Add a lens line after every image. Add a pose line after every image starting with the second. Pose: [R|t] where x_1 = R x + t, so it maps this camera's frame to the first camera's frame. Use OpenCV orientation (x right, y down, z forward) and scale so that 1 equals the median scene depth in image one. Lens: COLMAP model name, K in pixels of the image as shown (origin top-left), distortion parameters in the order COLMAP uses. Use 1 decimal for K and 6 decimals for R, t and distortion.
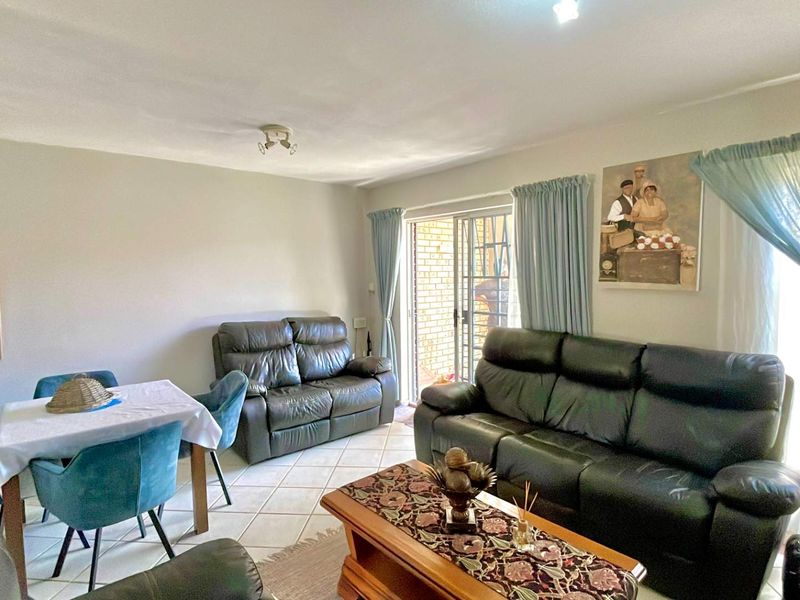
lens RADIAL K [[445.2, 0, 400.8], [0, 445.2, 298.2], [0, 0, 1]] dist [0.037316, -0.026607]
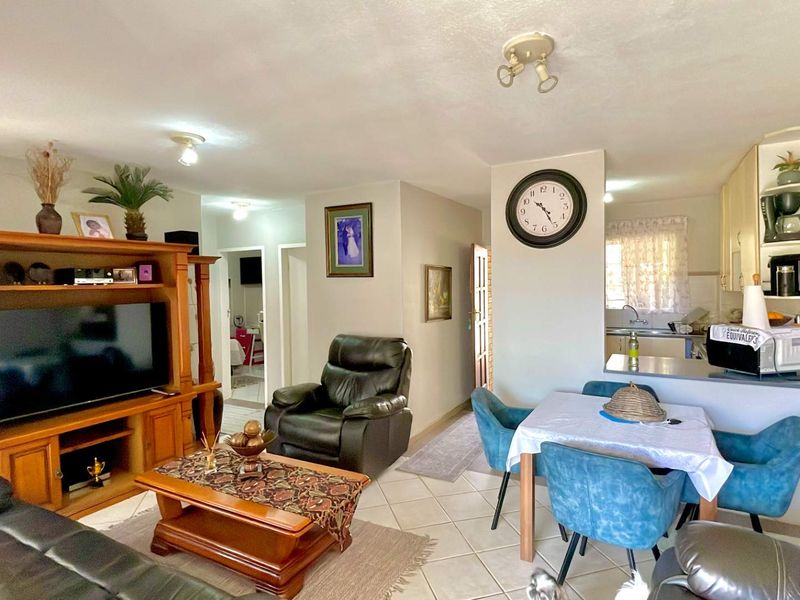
lens RADIAL K [[445.2, 0, 400.8], [0, 445.2, 298.2], [0, 0, 1]] dist [0.037316, -0.026607]
pose [[-0.939940, 0.038527, -0.339159, 0.077991], [0.008310, 0.995898, 0.090099, -0.082399], [0.341239, 0.081869, -0.936405, 1.273580]]
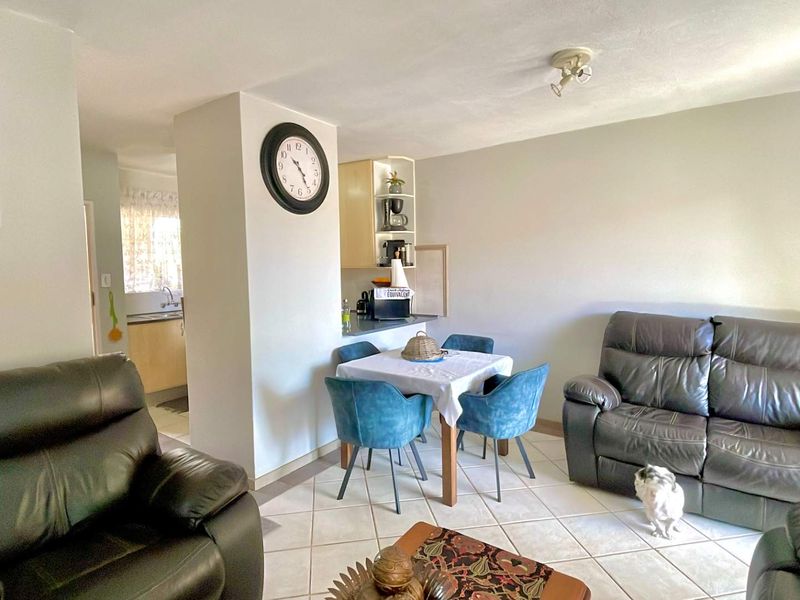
lens RADIAL K [[445.2, 0, 400.8], [0, 445.2, 298.2], [0, 0, 1]] dist [0.037316, -0.026607]
pose [[0.244002, 0.080162, -0.966456, 0.343367], [-0.047415, 0.996372, 0.070672, -0.009511], [0.968615, 0.028580, 0.246918, 0.456533]]
